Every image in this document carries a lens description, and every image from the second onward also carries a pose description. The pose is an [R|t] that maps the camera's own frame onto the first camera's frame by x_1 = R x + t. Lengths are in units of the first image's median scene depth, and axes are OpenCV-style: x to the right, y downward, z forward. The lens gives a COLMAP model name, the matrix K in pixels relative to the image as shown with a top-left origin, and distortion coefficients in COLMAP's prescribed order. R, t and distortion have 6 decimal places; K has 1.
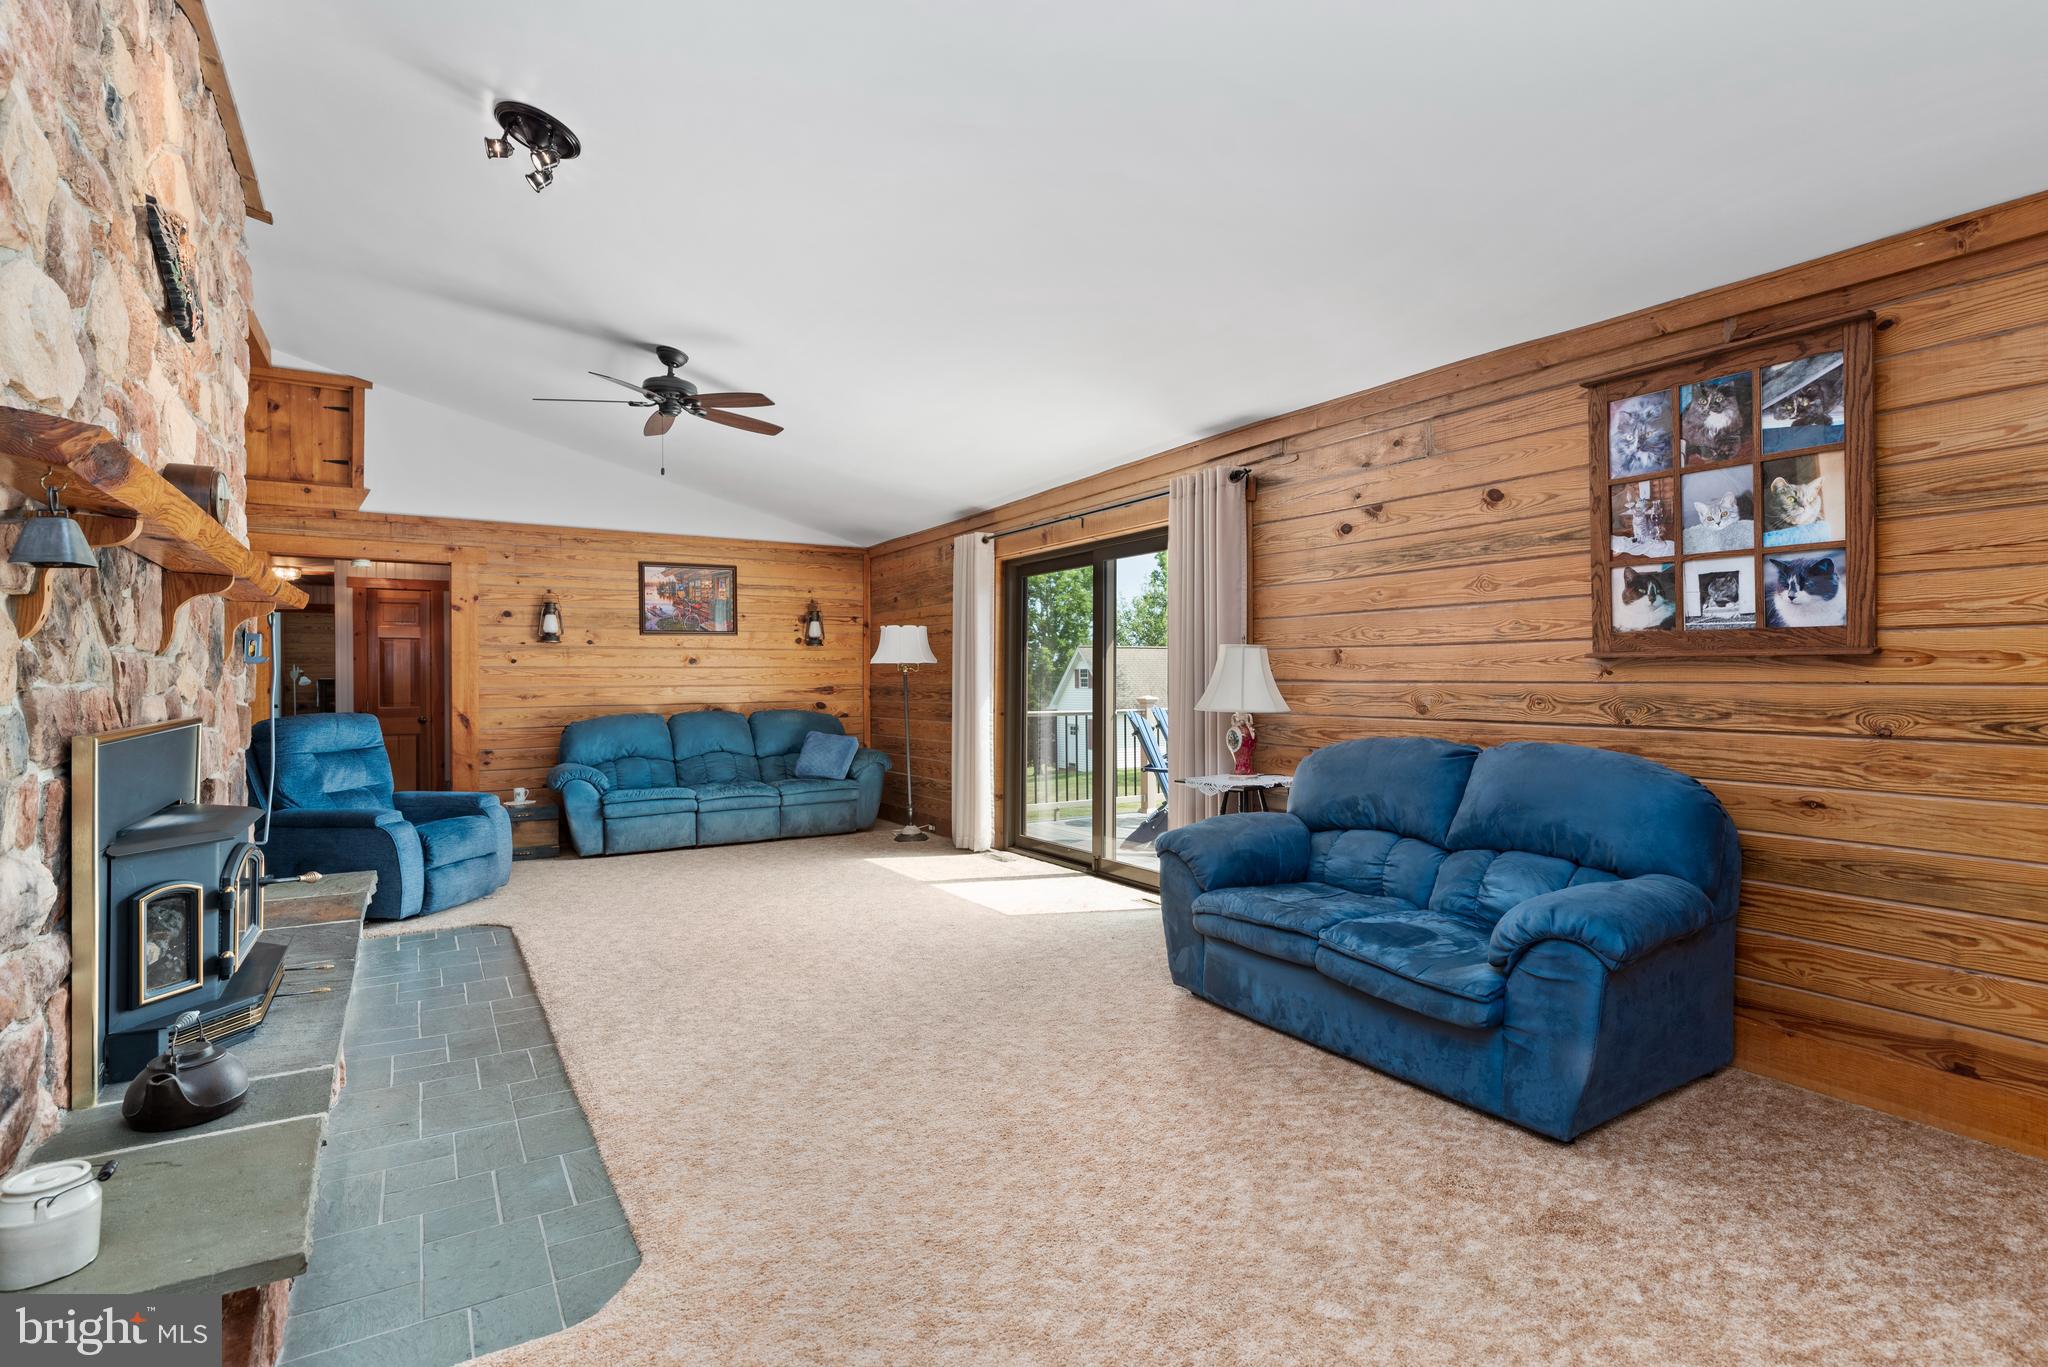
lens RADIAL K [[999.8, 0, 1053.8], [0, 999.8, 683.3], [0, 0, 1]] dist [0.001328, 0.000063]
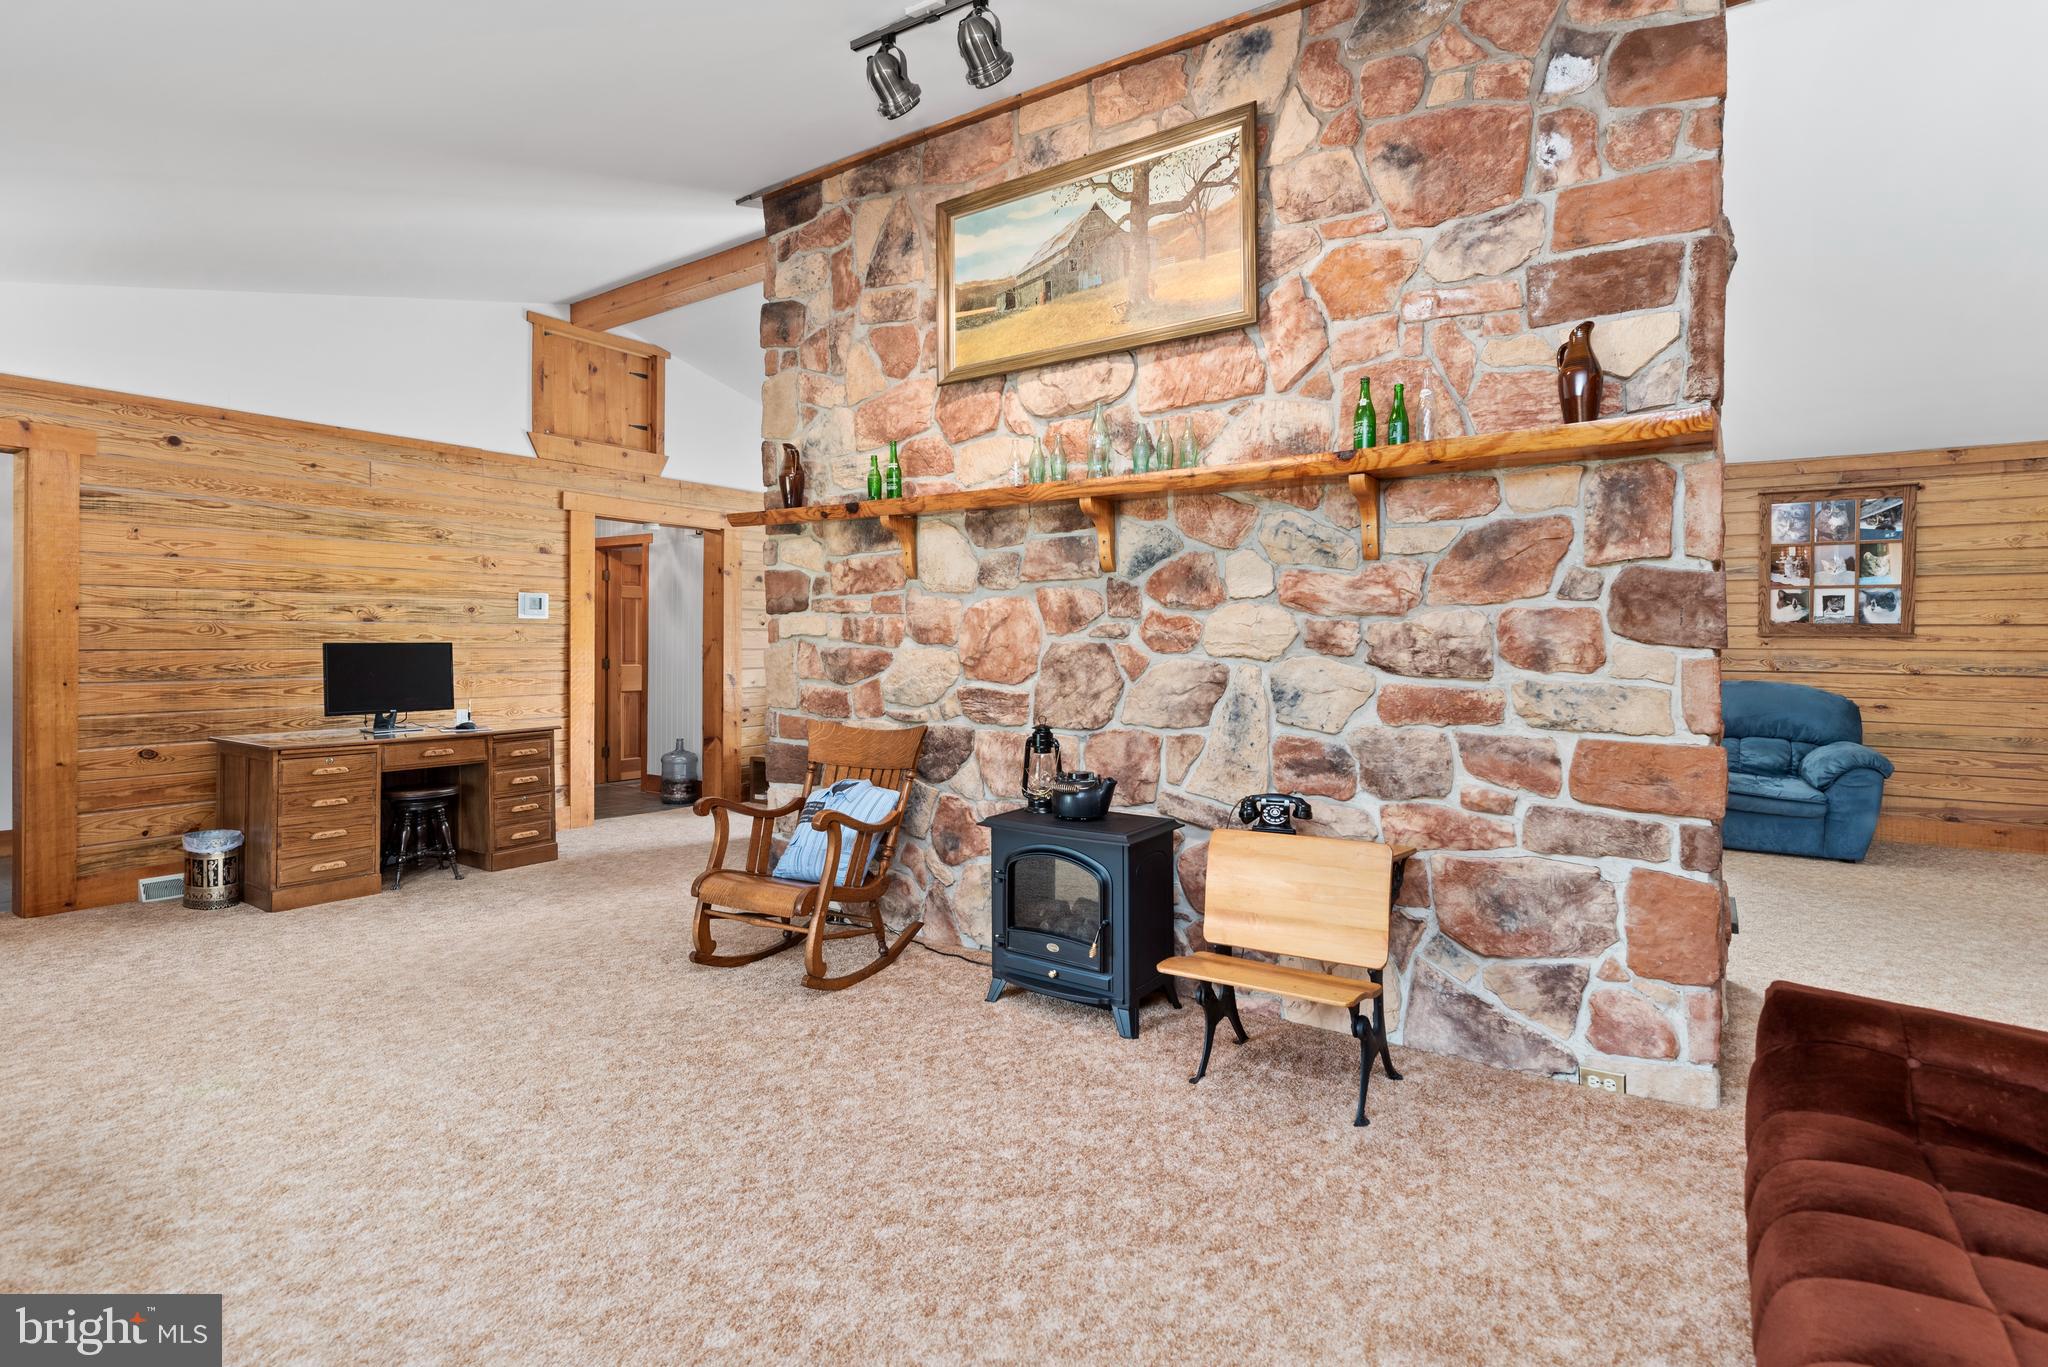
lens RADIAL K [[999.8, 0, 1059.5], [0, 999.8, 643.5], [0, 0, 1]] dist [0.001328, 0.000063]
pose [[0.916670, 0.005276, 0.399610, -1.258525], [-0.005011, 0.999986, -0.001709, -0.001206], [-0.399613, -0.000436, 0.916684, -0.189606]]
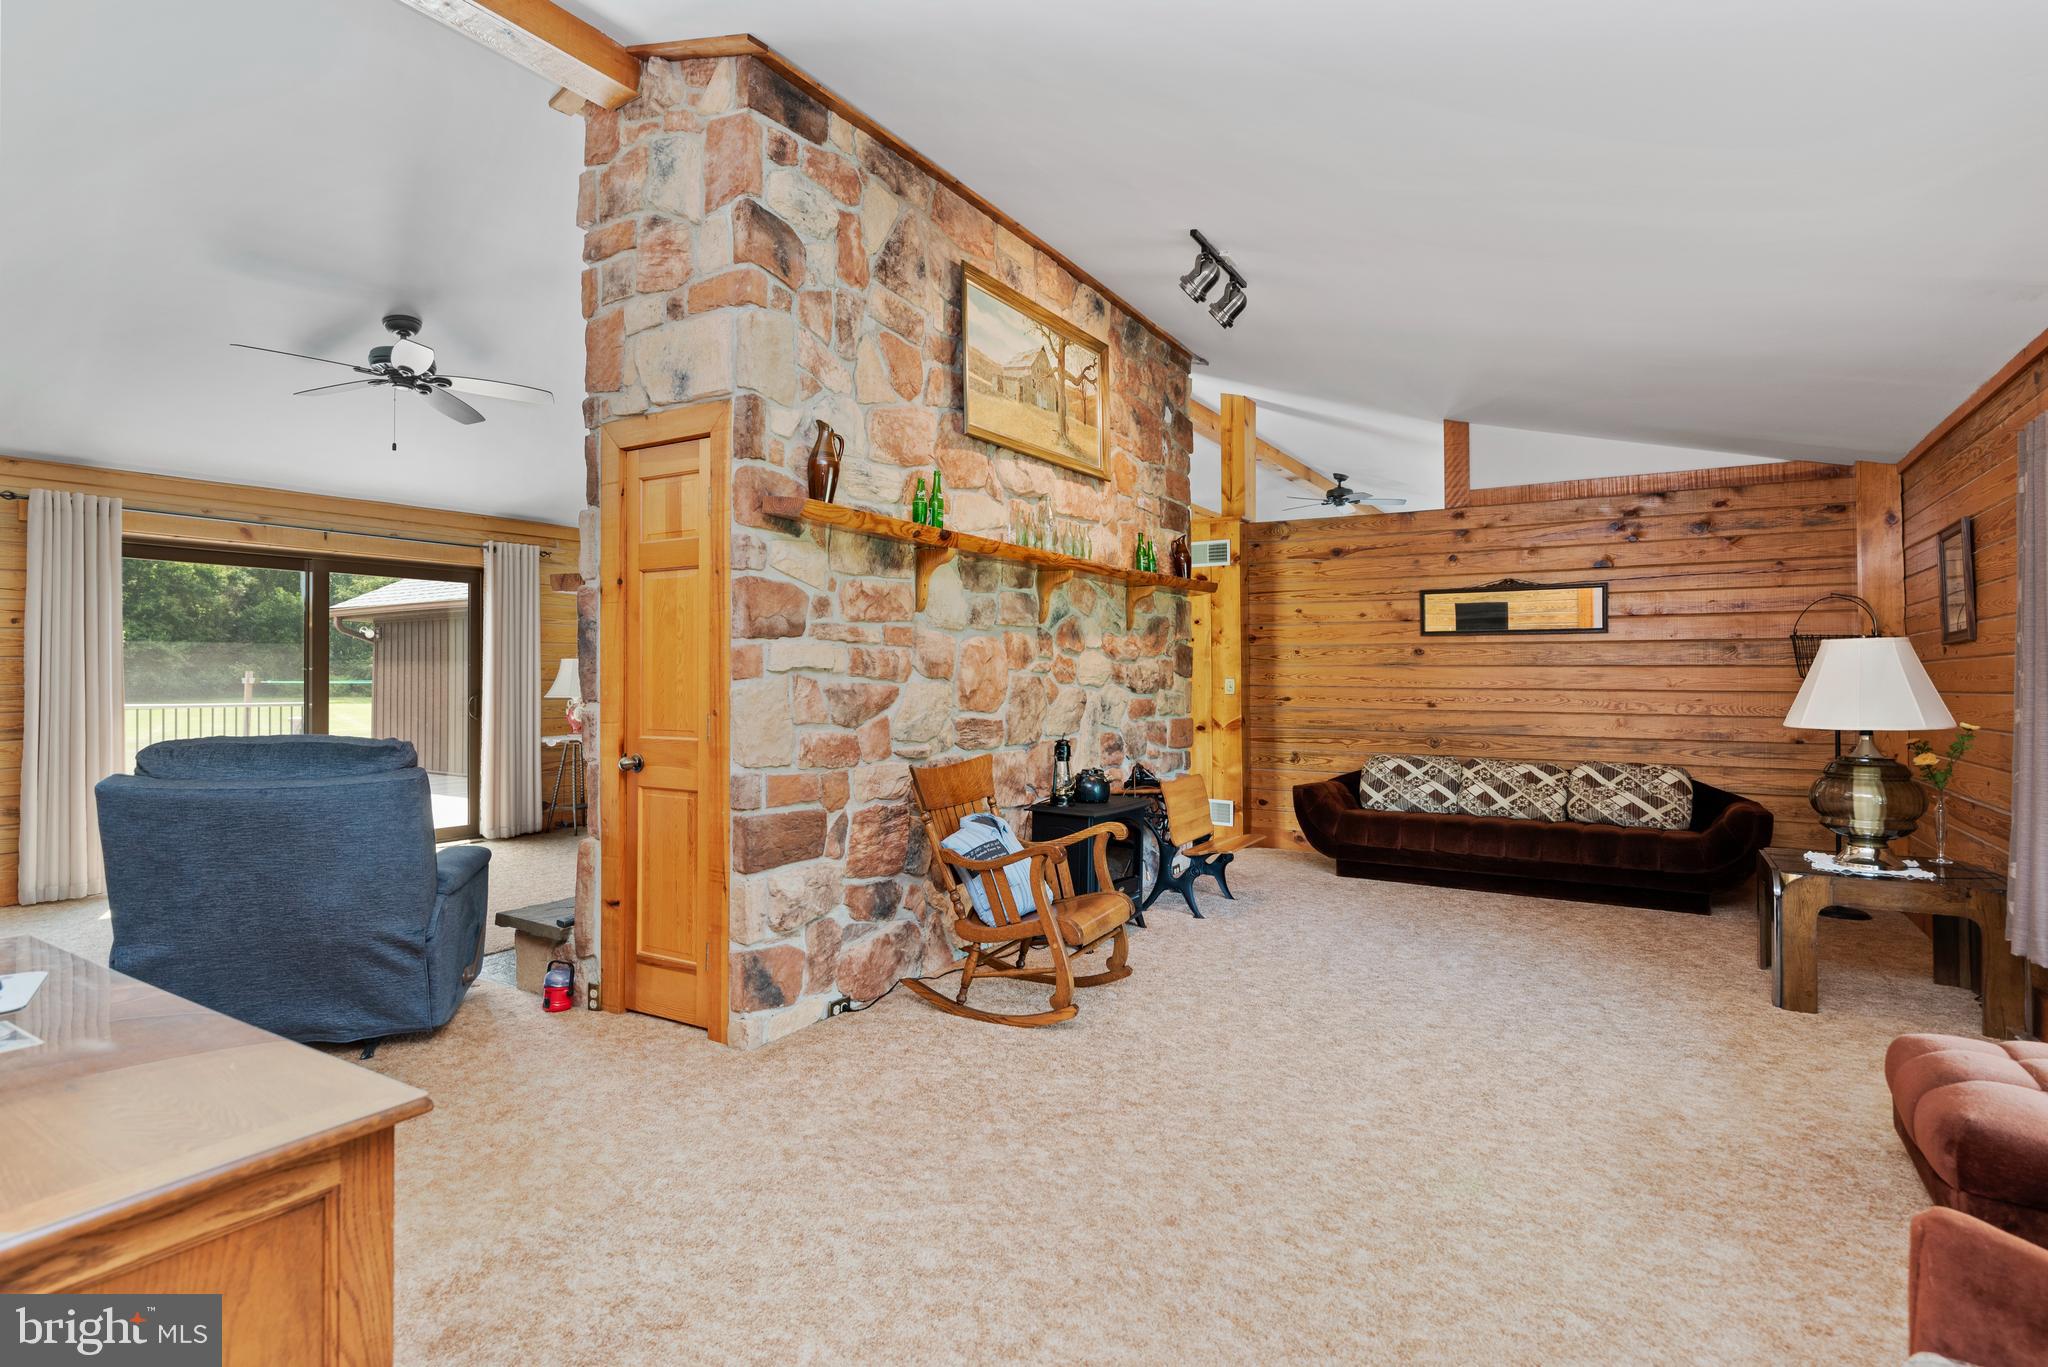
lens RADIAL K [[999.8, 0, 1064.6], [0, 999.8, 671.1], [0, 0, 1]] dist [0.001328, 0.000063]
pose [[-0.449295, 0.009732, 0.893330, -1.973254], [0.006083, 0.999951, -0.007834, -0.000290], [-0.893363, 0.001914, -0.449332, 1.183942]]
